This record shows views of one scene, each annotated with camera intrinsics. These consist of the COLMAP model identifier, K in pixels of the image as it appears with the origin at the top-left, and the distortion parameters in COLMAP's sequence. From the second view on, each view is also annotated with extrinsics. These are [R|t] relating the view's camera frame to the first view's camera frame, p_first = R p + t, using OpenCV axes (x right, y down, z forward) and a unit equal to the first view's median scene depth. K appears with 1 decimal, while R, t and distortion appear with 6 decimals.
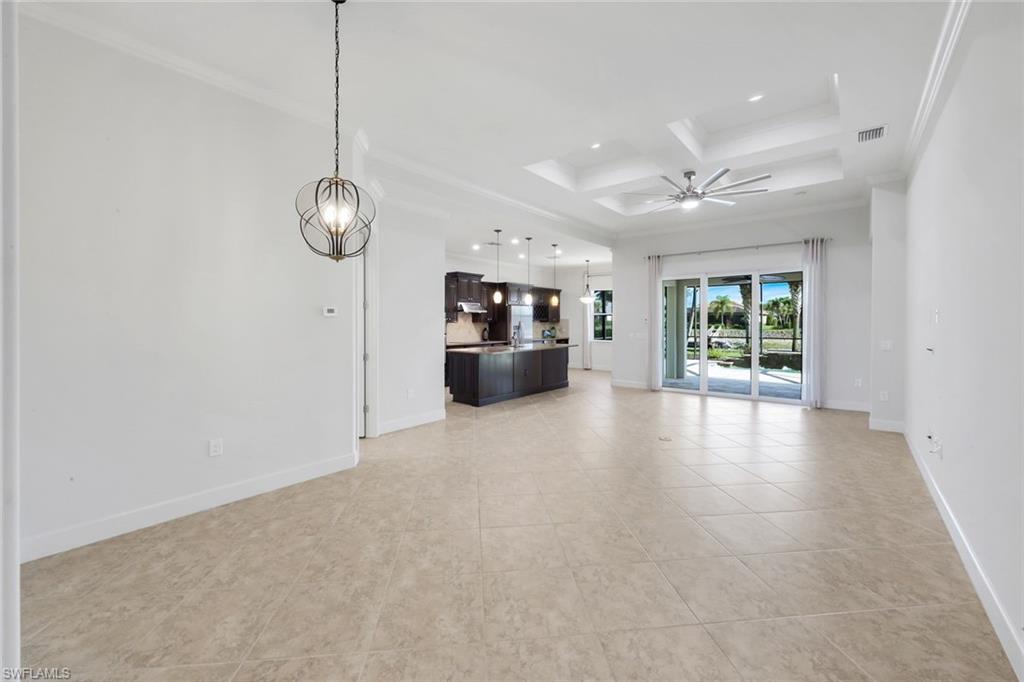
lens RADIAL K [[415.7, 0, 512.6], [0, 415.7, 326.0], [0, 0, 1]] dist [-0.001498, -0.000138]
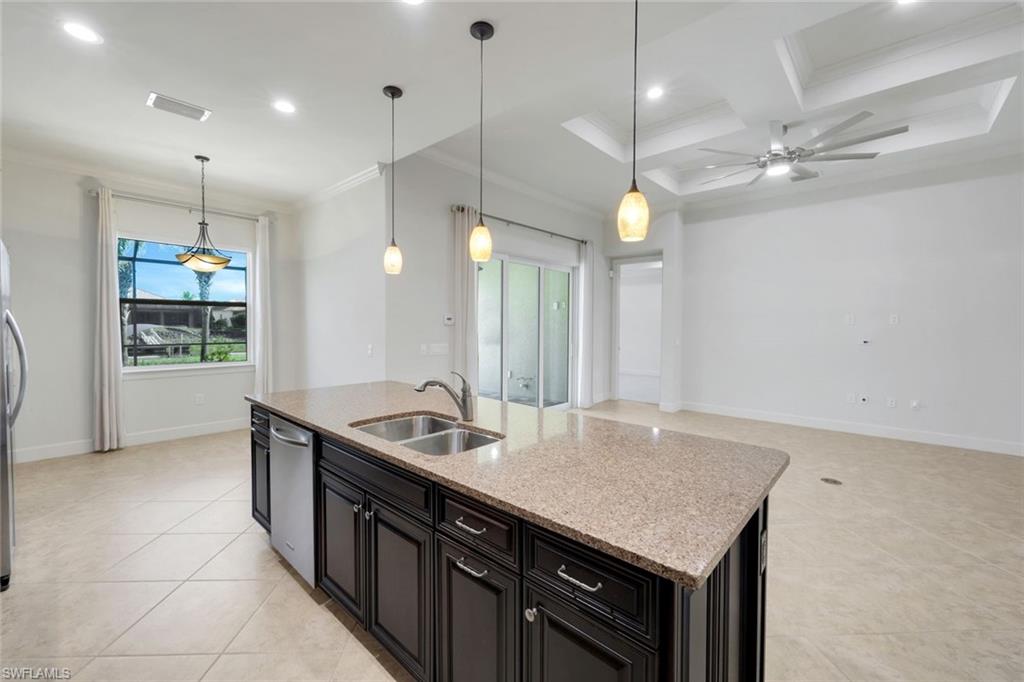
lens RADIAL K [[415.7, 0, 507.9], [0, 415.7, 331.3], [0, 0, 1]] dist [-0.001498, -0.000138]
pose [[0.060106, -0.018923, 0.998013, -0.230037], [0.005689, 0.999811, 0.018614, -0.007876], [-0.998176, 0.004558, 0.060202, 0.892958]]
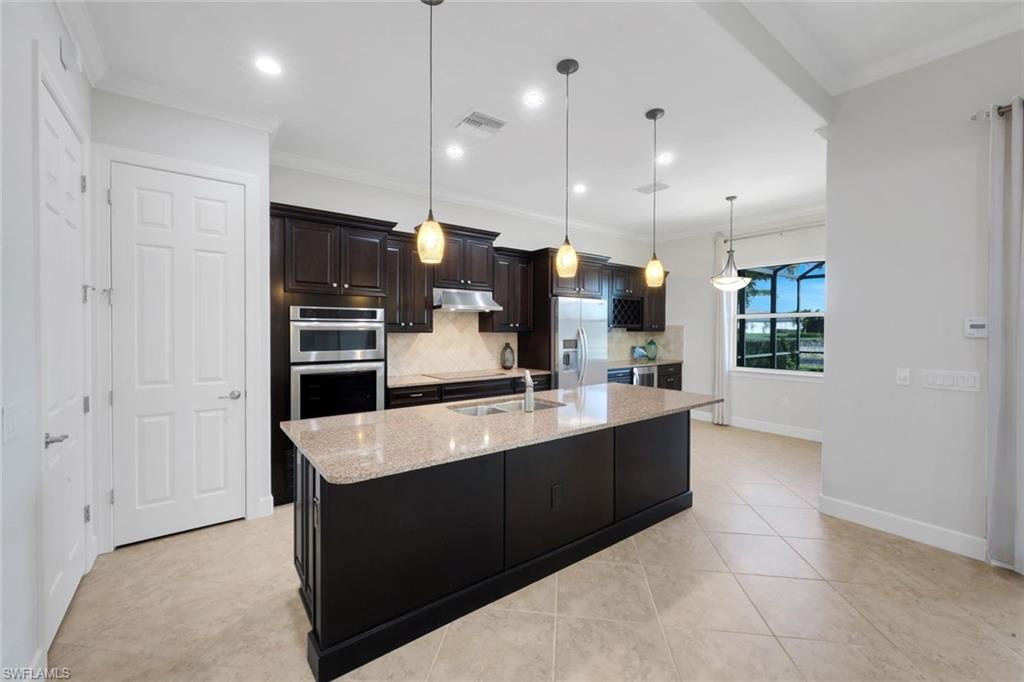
lens RADIAL K [[415.7, 0, 509.8], [0, 415.7, 337.0], [0, 0, 1]] dist [-0.001498, -0.000138]
pose [[0.971231, 0.007118, -0.238035, 0.067900], [-0.005078, 0.999945, 0.009183, -0.009025], [0.238087, -0.007710, 0.971213, 0.631797]]
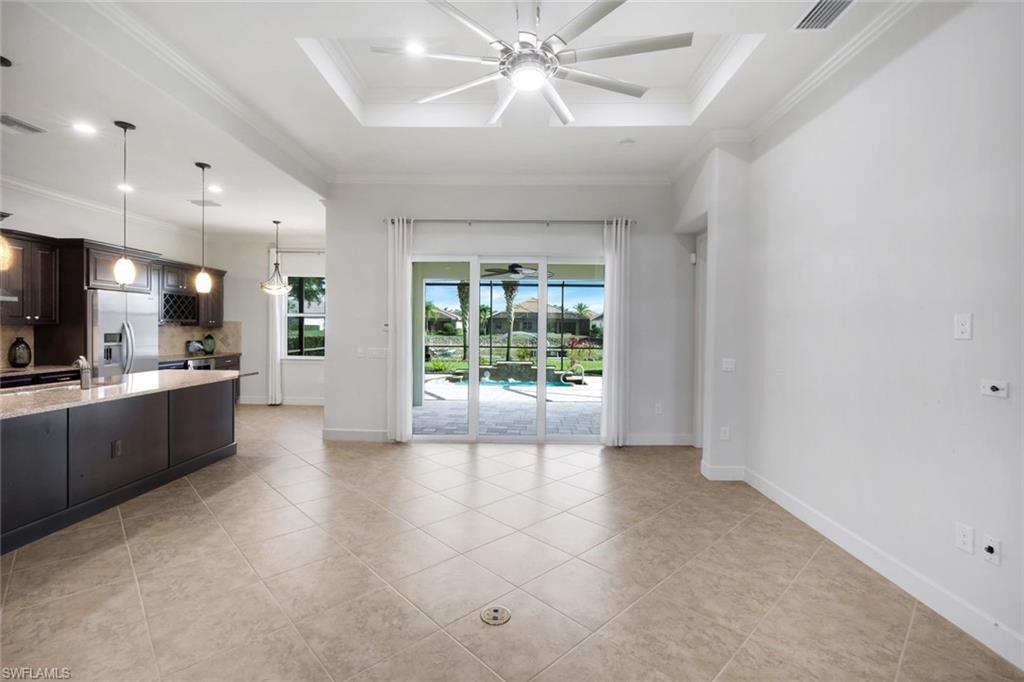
lens RADIAL K [[456.3, 0, 507.2], [0, 456.3, 334.6], [0, 0, 1]] dist [0.002228, -0.000509]
pose [[0.794738, 0.002823, 0.606946, 0.061716], [-0.006965, 0.999966, 0.004469, -0.005546], [-0.606912, -0.007779, 0.794731, 0.372759]]
